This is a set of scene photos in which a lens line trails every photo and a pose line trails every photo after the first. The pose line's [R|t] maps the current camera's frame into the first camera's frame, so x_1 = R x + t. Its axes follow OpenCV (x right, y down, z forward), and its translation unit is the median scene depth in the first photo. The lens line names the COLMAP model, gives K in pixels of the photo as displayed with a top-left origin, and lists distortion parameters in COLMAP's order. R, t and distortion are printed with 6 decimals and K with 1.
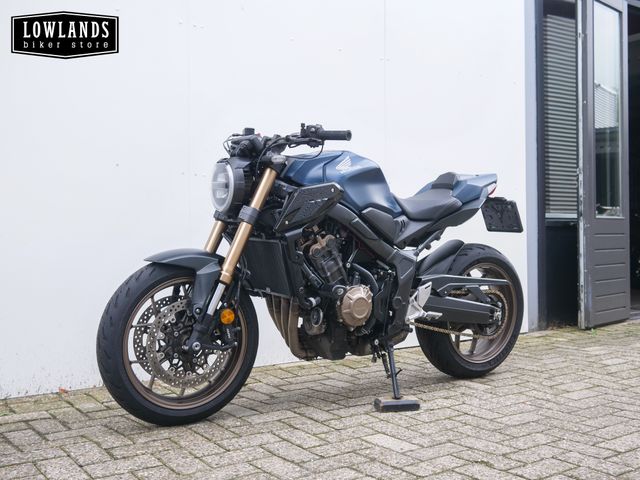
lens RADIAL K [[744.9, 0, 329.0], [0, 744.9, 240.9], [0, 0, 1]] dist [-0.010765, 0.000000]
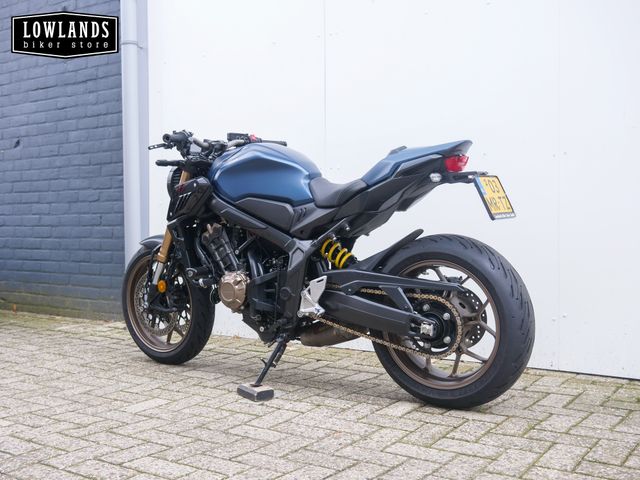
lens RADIAL K [[744.9, 0, 319.6], [0, 744.9, 236.0], [0, 0, 1]] dist [-0.010765, 0.000000]
pose [[0.322816, 0.021623, -0.946215, 1.075404], [0.001879, 0.999722, 0.023487, -0.015552], [0.946460, -0.009360, 0.322686, 0.765151]]
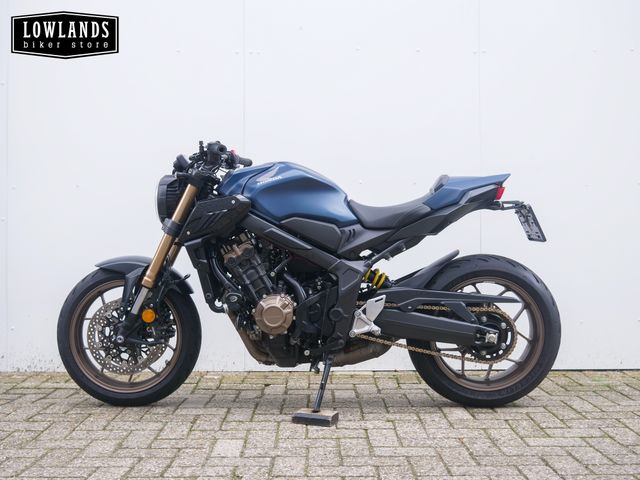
lens RADIAL K [[744.9, 0, 322.4], [0, 744.9, 245.8], [0, 0, 1]] dist [-0.010765, 0.000000]
pose [[0.810270, 0.006123, -0.586024, 0.676652], [-0.006211, 0.999979, 0.001860, -0.008656], [0.586023, 0.002133, 0.810291, 0.213454]]
